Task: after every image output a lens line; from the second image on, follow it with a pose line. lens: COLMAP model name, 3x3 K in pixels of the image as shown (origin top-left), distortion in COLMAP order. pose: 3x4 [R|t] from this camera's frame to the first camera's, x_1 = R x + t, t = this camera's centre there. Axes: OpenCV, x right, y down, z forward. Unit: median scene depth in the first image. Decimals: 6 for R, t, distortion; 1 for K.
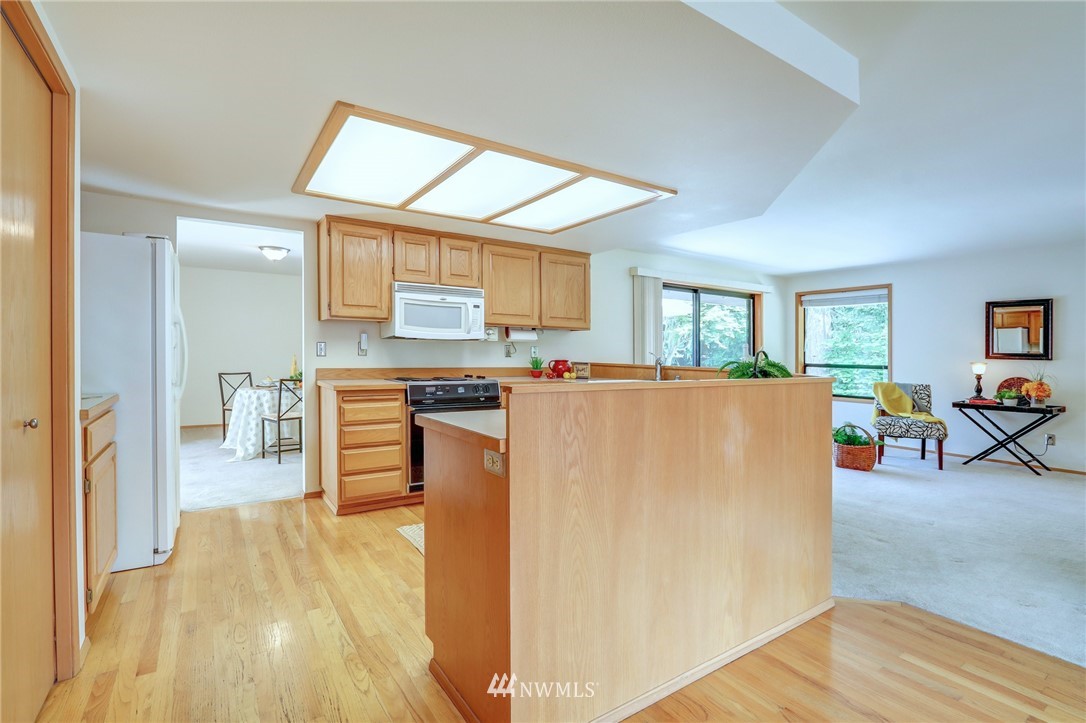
lens RADIAL K [[503.5, 0, 539.4], [0, 503.5, 353.4], [0, 0, 1]] dist [-0.004063, 0.000360]
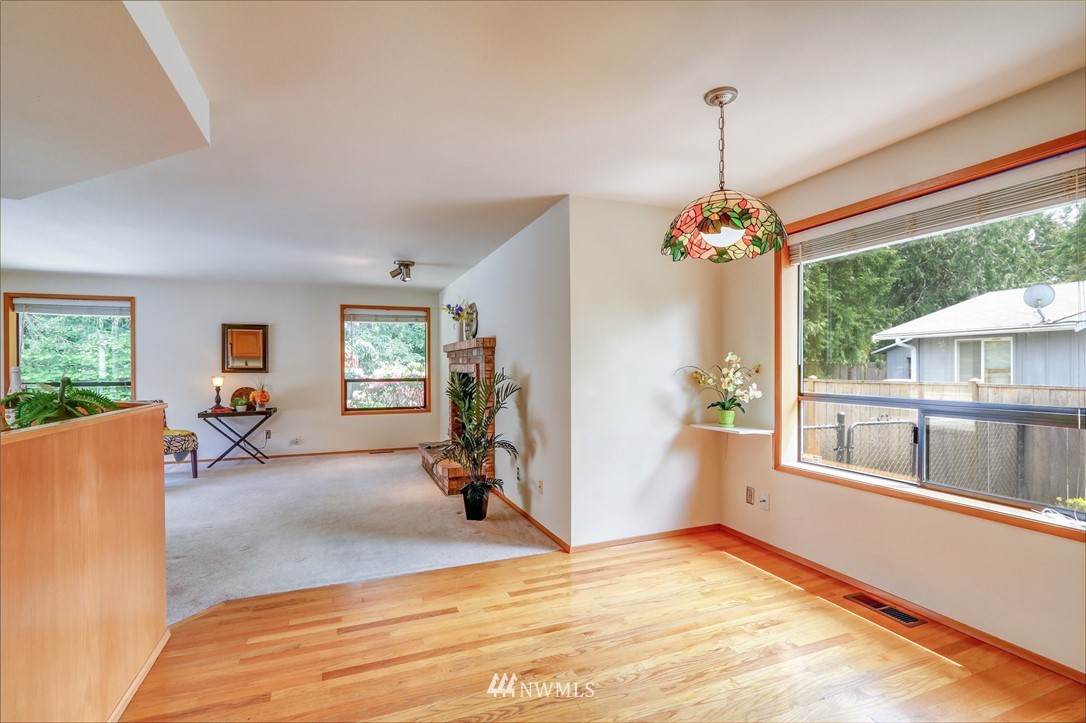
lens RADIAL K [[508.0, 0, 535.4], [0, 508.0, 368.6], [0, 0, 1]] dist [-0.010829, 0.000322]
pose [[0.225403, -0.018678, 0.974086, -0.100280], [0.009506, 0.999811, 0.016972, -0.014091], [-0.974219, 0.005434, 0.225538, 0.041681]]
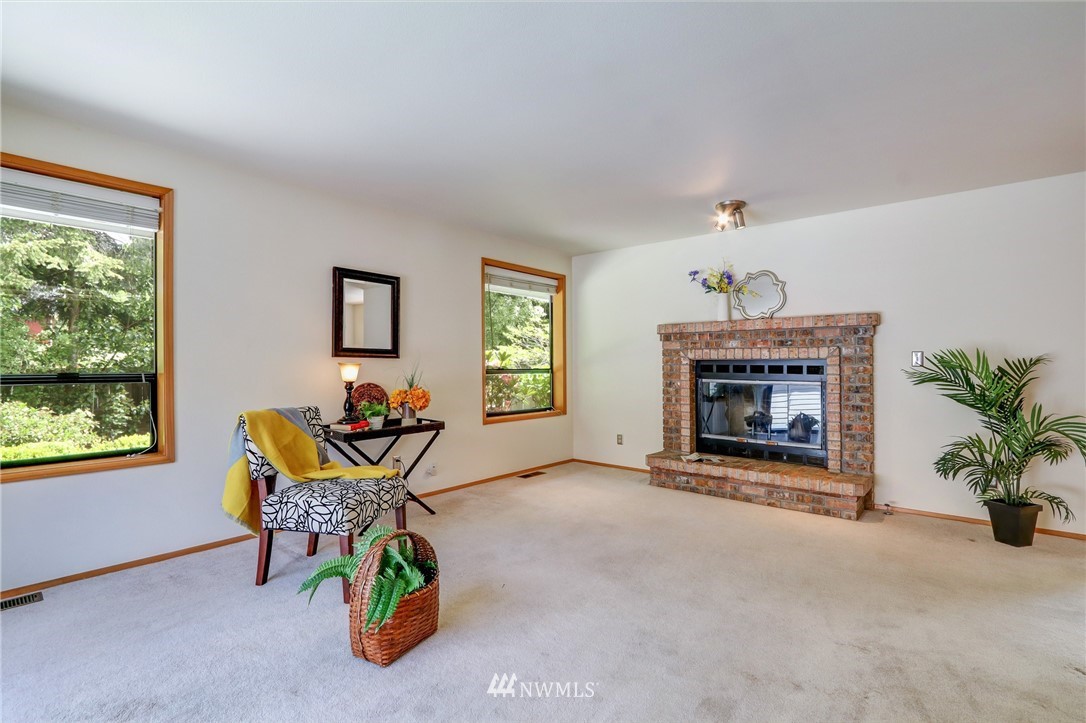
lens RADIAL K [[508.0, 0, 535.4], [0, 508.0, 368.6], [0, 0, 1]] dist [-0.010829, 0.000322]
pose [[-0.259873, -0.021518, 0.965403, 0.249134], [-0.004008, 0.999767, 0.021205, 0.013100], [-0.965634, 0.001641, -0.259899, 1.113486]]
